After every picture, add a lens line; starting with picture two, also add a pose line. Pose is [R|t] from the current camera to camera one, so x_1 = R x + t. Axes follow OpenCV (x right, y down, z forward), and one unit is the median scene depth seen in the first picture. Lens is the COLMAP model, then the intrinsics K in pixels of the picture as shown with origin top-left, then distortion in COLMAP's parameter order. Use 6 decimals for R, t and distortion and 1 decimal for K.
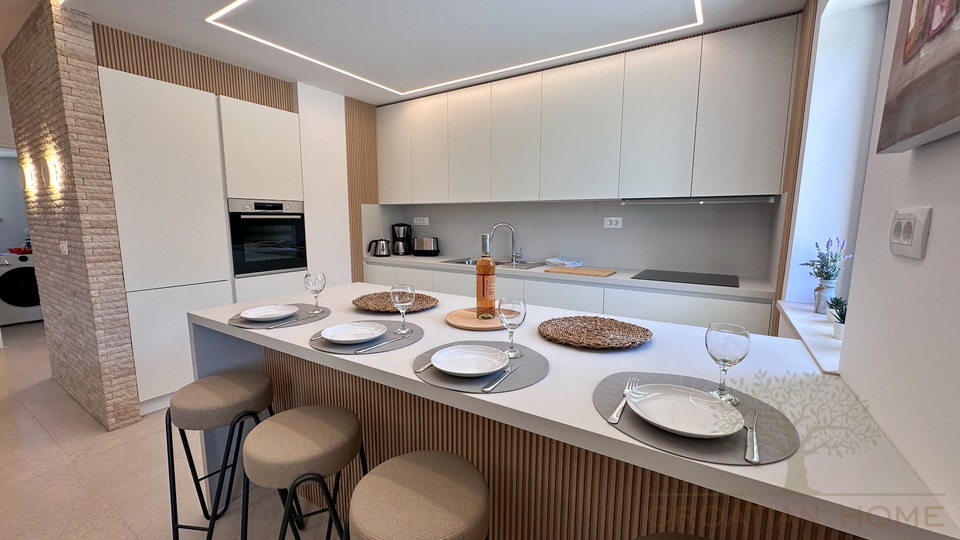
lens RADIAL K [[381.7, 0, 479.4], [0, 381.7, 271.9], [0, 0, 1]] dist [-0.003726, 0.001004]
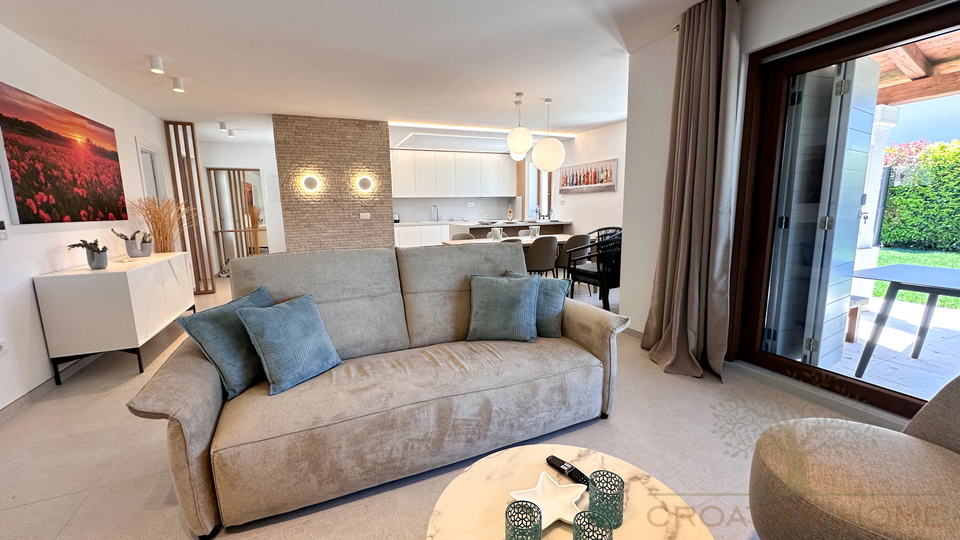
lens RADIAL K [[381.7, 0, 480.2], [0, 381.7, 271.0], [0, 0, 1]] dist [-0.003726, 0.001004]
pose [[0.556141, -0.150988, 0.817258, -2.809102], [0.135702, 0.986659, 0.089939, 0.163771], [-0.819934, 0.060885, 0.569210, -0.948164]]
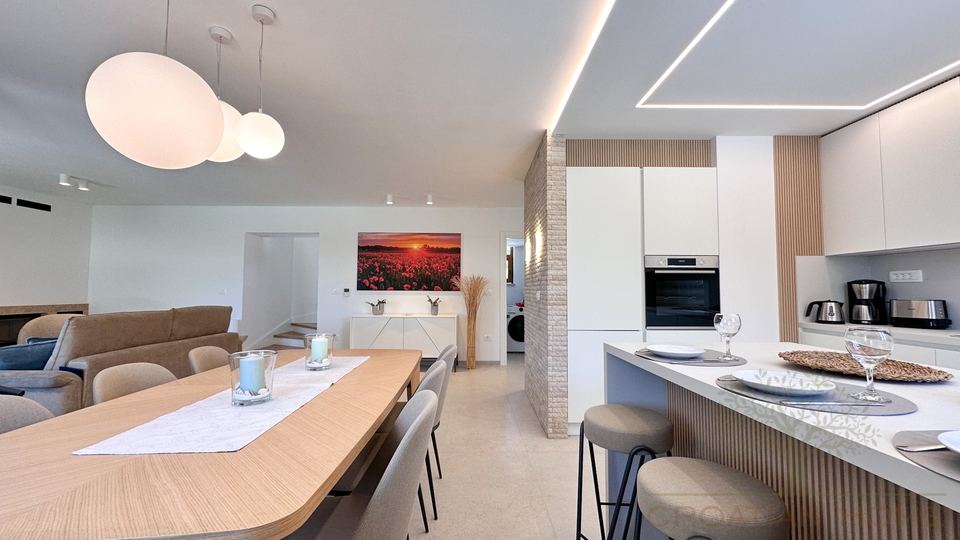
lens RADIAL K [[381.7, 0, 478.7], [0, 381.7, 272.2], [0, 0, 1]] dist [-0.003726, 0.001004]
pose [[0.546665, -0.042404, -0.836277, -0.006162], [-0.116430, 0.985166, -0.126063, 0.059215], [0.829217, 0.166282, 0.533619, 0.031845]]
